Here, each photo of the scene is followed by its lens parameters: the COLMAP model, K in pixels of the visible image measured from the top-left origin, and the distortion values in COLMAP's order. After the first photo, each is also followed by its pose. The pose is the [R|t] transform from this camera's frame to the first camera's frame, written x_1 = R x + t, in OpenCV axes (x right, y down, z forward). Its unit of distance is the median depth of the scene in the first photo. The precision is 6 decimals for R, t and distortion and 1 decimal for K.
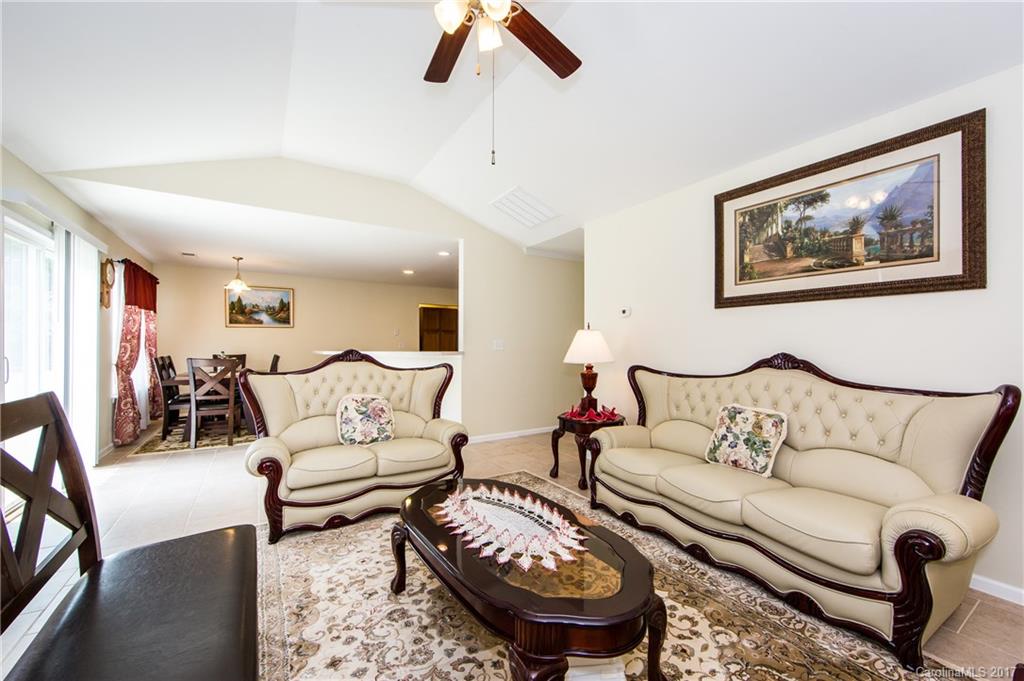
lens RADIAL K [[406.1, 0, 516.4], [0, 406.1, 346.7], [0, 0, 1]] dist [-0.001864, -0.000307]
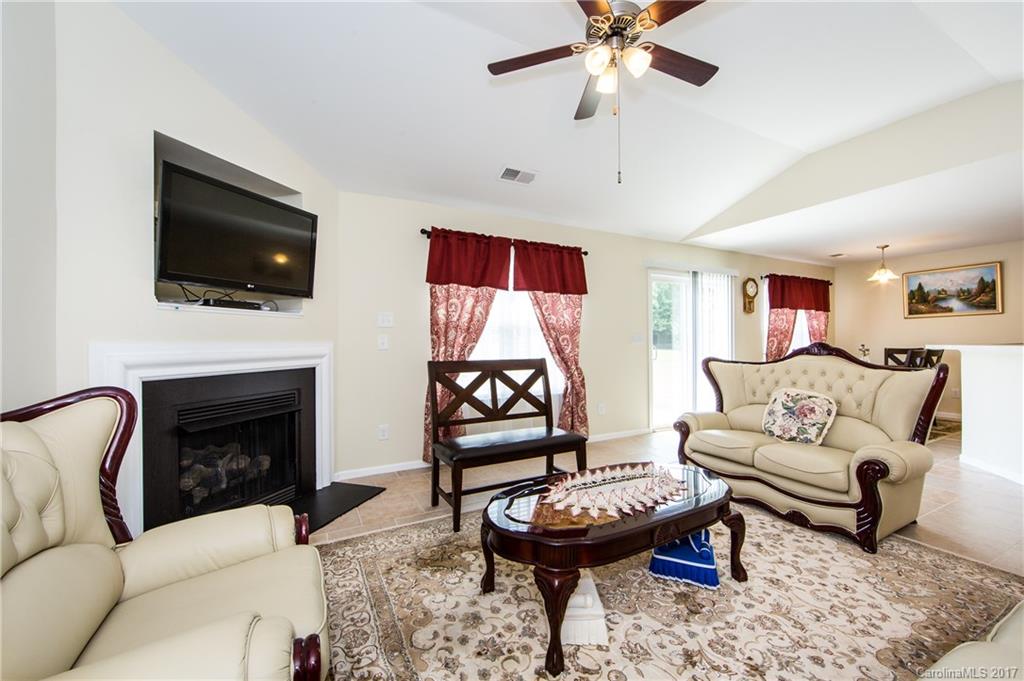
lens RADIAL K [[406.1, 0, 517.0], [0, 406.1, 339.4], [0, 0, 1]] dist [-0.001864, -0.000307]
pose [[-0.095697, -0.008344, -0.995376, 0.353680], [0.005049, 0.999948, -0.008868, 0.003018], [0.995398, -0.005874, -0.095650, 0.250361]]
